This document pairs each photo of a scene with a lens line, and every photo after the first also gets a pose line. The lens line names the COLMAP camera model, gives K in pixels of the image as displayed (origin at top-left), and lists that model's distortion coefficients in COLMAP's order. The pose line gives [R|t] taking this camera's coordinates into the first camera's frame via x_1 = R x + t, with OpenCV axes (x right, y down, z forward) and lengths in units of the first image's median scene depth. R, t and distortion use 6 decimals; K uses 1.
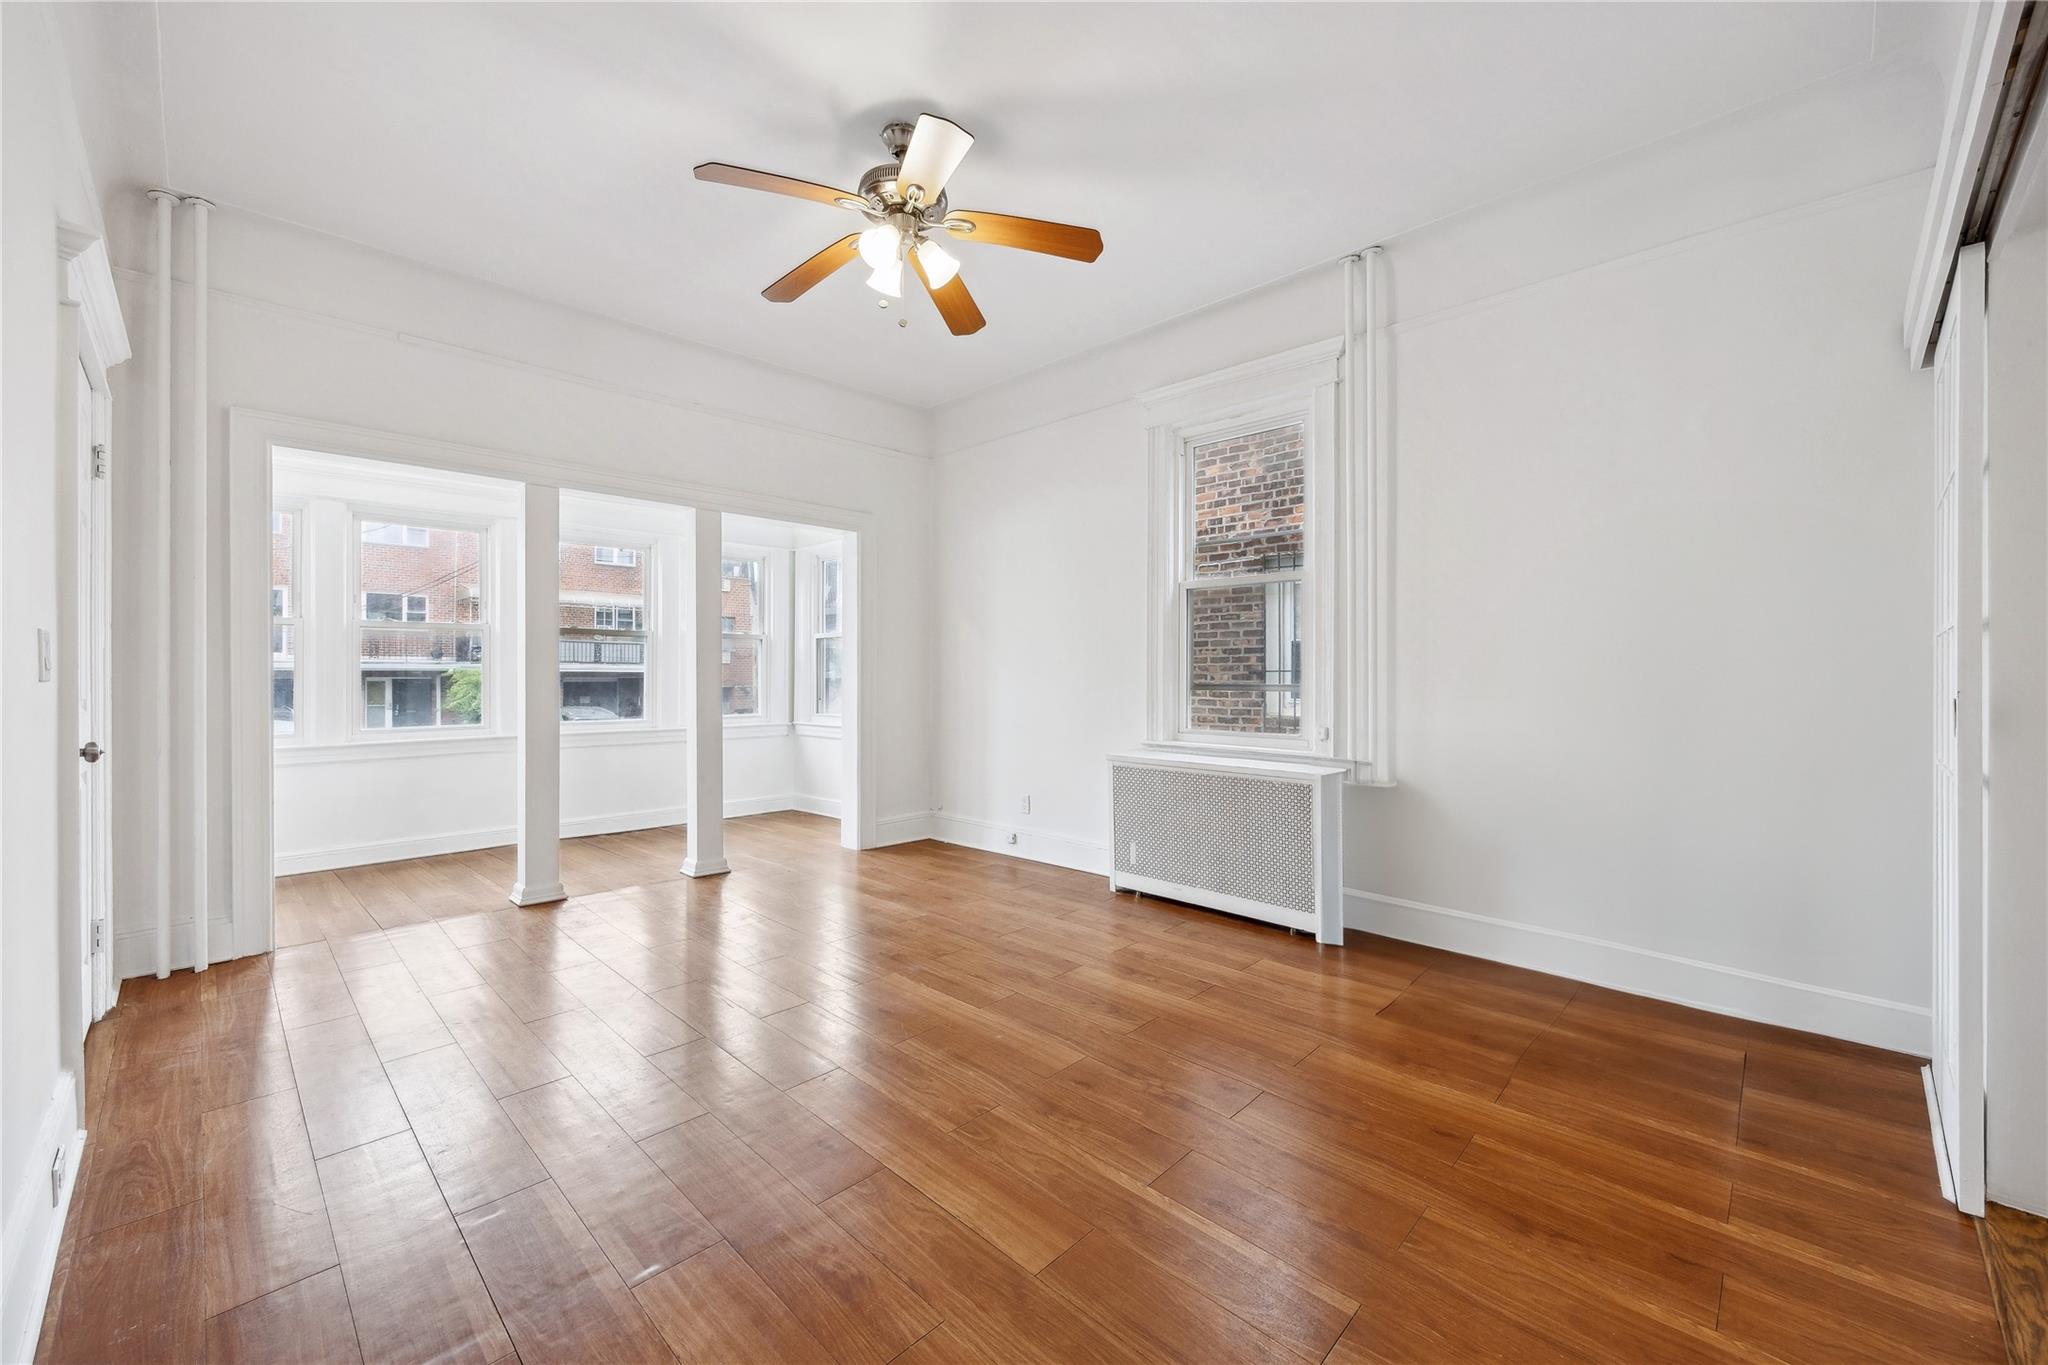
lens RADIAL K [[814.5, 0, 1028.5], [0, 814.5, 673.4], [0, 0, 1]] dist [-0.000473, -0.000044]
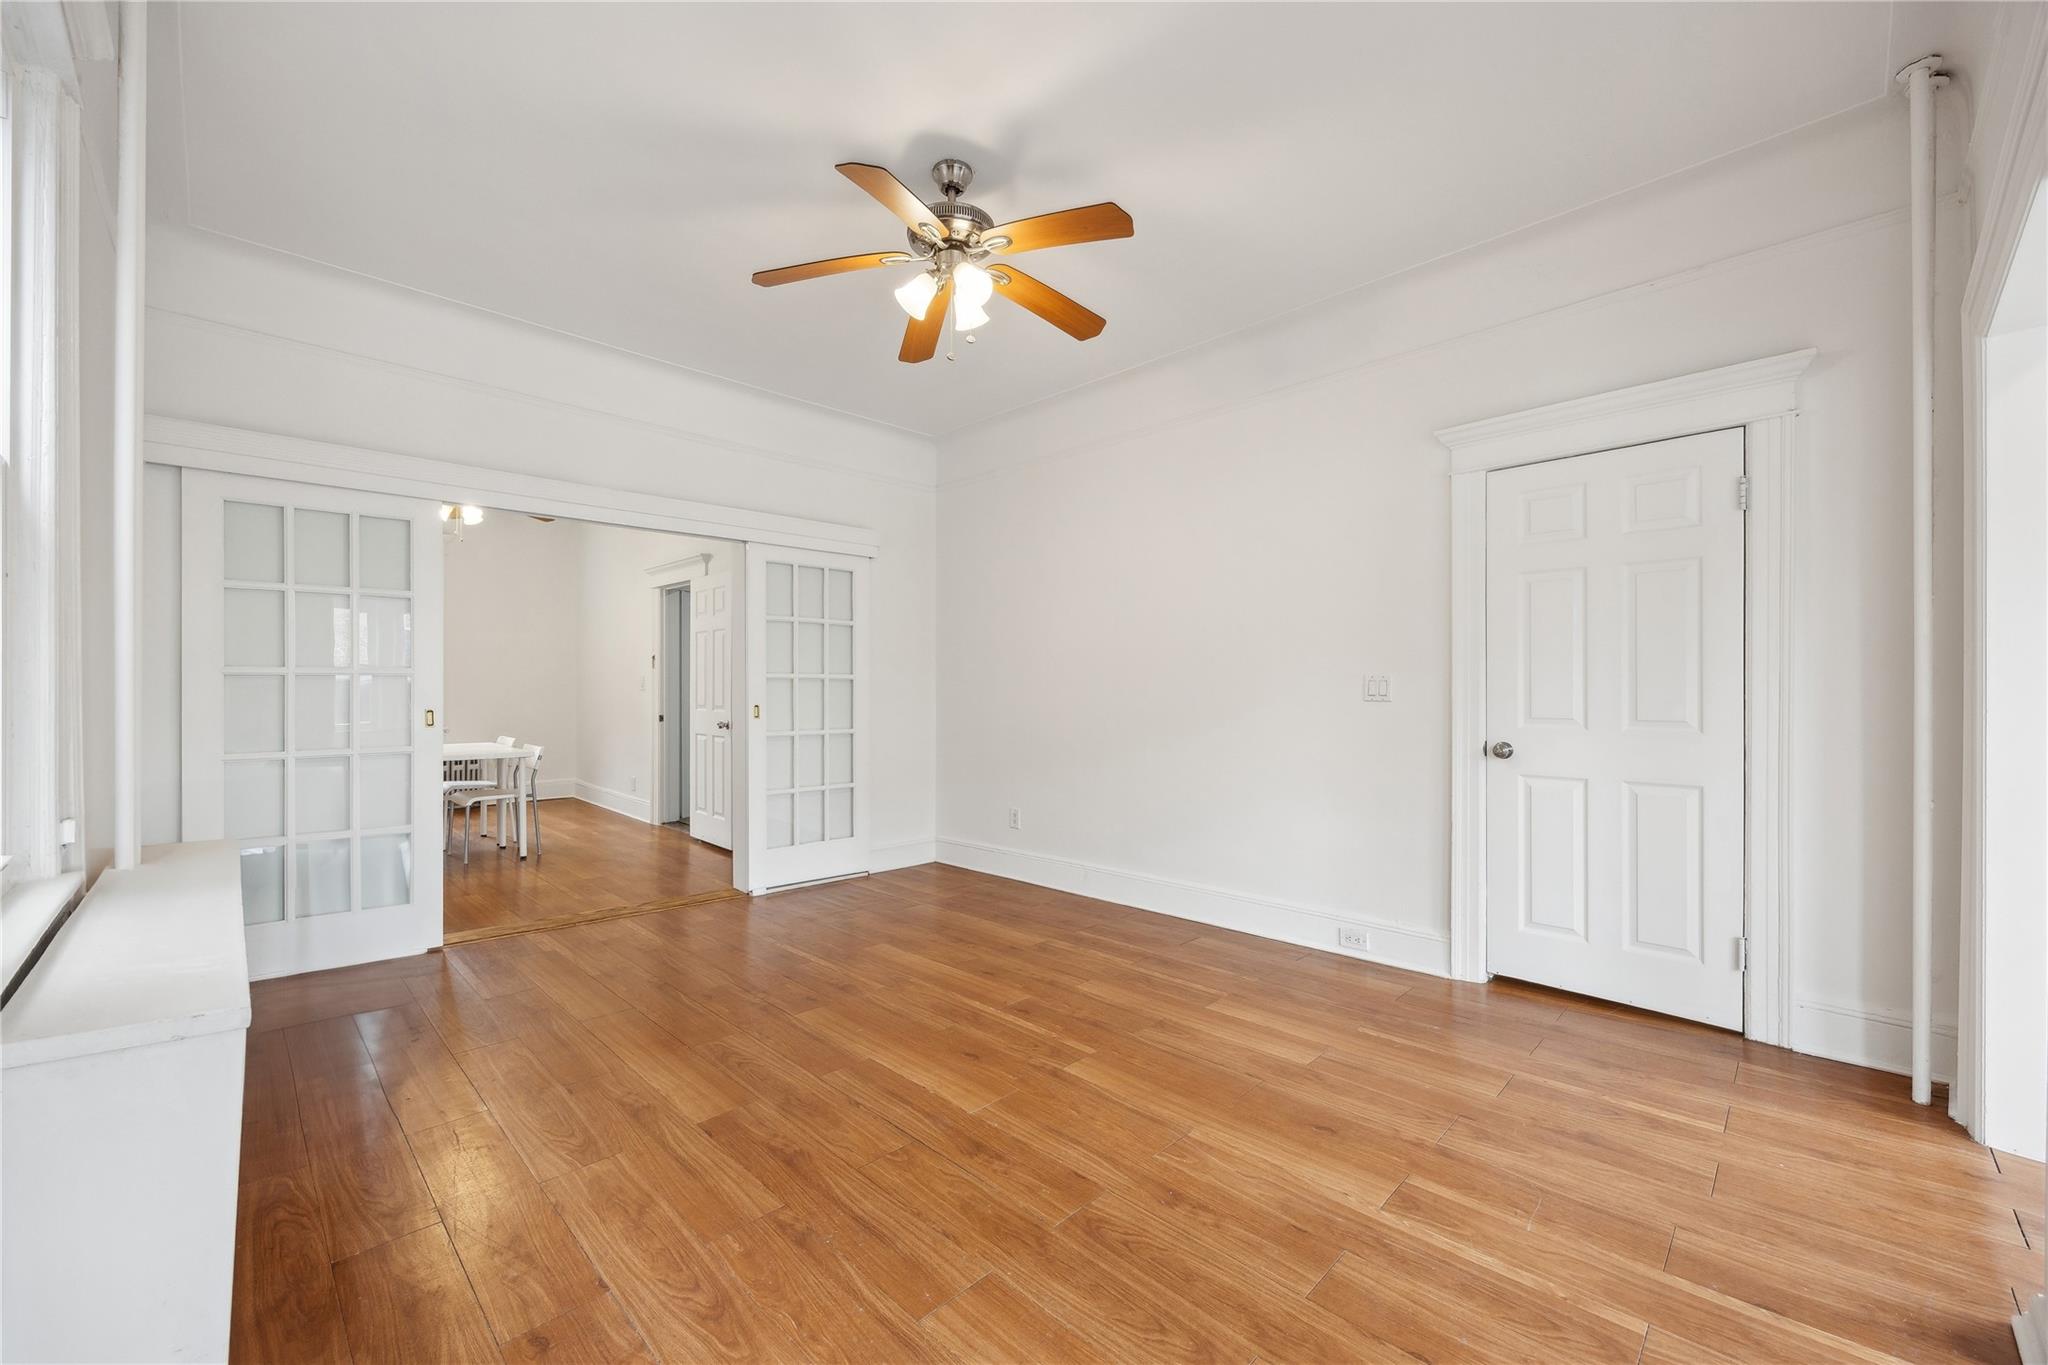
lens RADIAL K [[813.6, 0, 1024.0], [0, 813.6, 682.5], [0, 0, 1]] dist [-0.000659, -0.000056]
pose [[-0.999866, -0.000804, 0.016344, -0.240045], [-0.000865, 0.999993, -0.003707, -0.007838], [-0.016341, -0.003721, -0.999860, 1.846635]]
